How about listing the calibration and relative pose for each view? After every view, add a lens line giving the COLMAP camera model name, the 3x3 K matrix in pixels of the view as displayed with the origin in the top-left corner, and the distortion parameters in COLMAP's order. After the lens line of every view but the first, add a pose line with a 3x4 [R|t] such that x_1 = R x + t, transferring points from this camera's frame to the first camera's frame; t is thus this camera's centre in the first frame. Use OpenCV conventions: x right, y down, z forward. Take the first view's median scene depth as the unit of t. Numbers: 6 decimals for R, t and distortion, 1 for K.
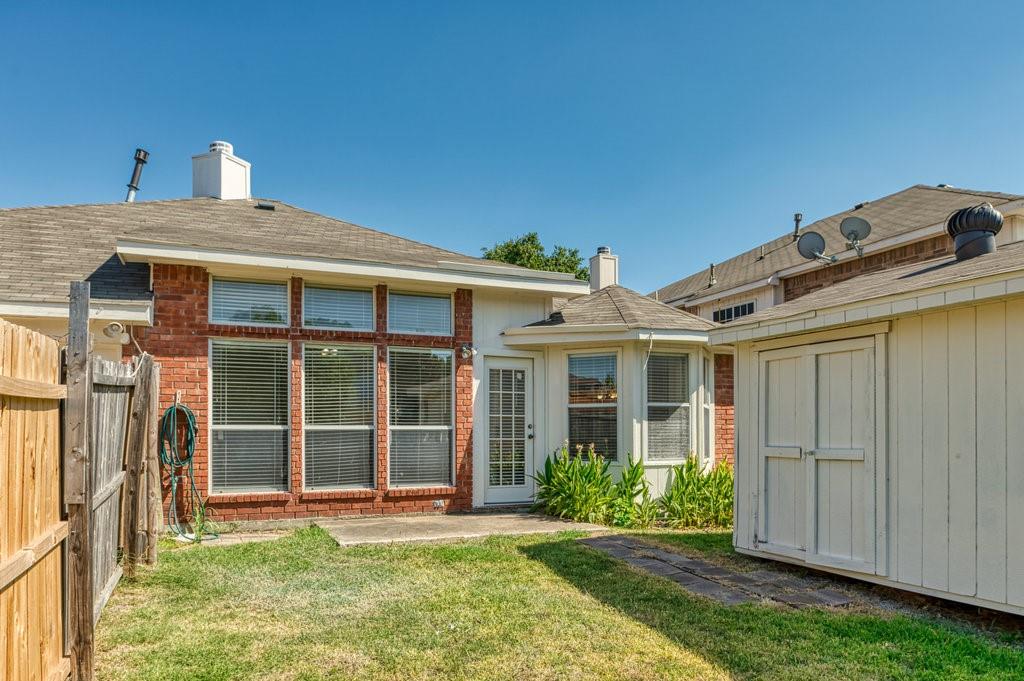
lens RADIAL K [[684.4, 0, 512.0], [0, 684.4, 340.5], [0, 0, 1]] dist [-0.024947, 0.000378]
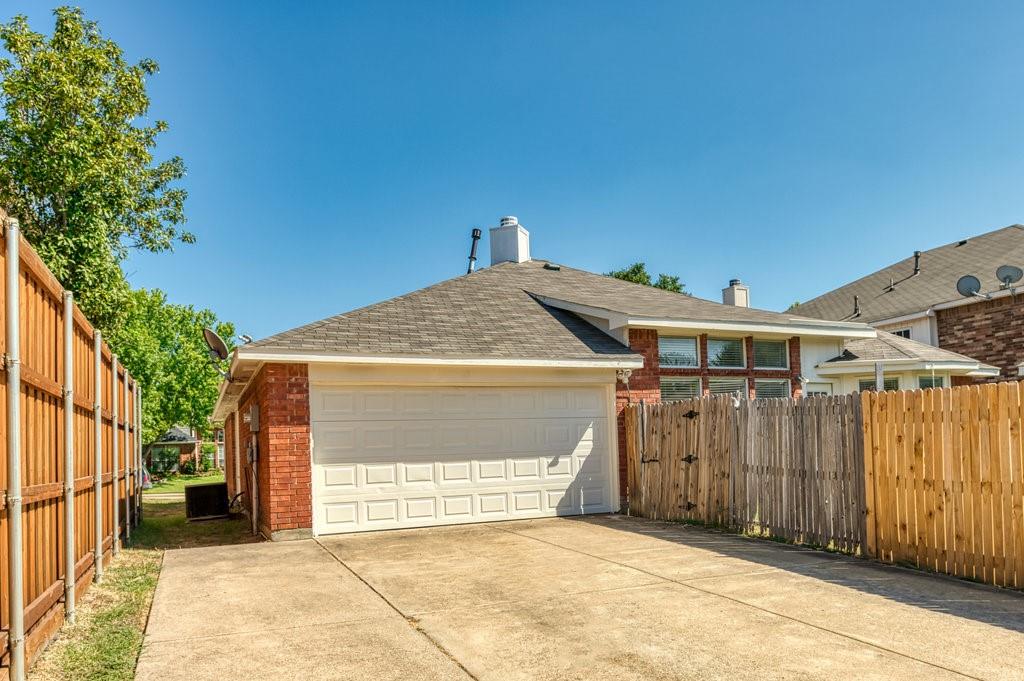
lens RADIAL K [[684.4, 0, 512.0], [0, 684.4, 340.5], [0, 0, 1]] dist [-0.024947, 0.000378]
pose [[0.999675, -0.025342, -0.002655, -0.442170], [0.025285, 0.999486, -0.019683, -0.036198], [0.003152, 0.019610, 0.999803, -0.288224]]
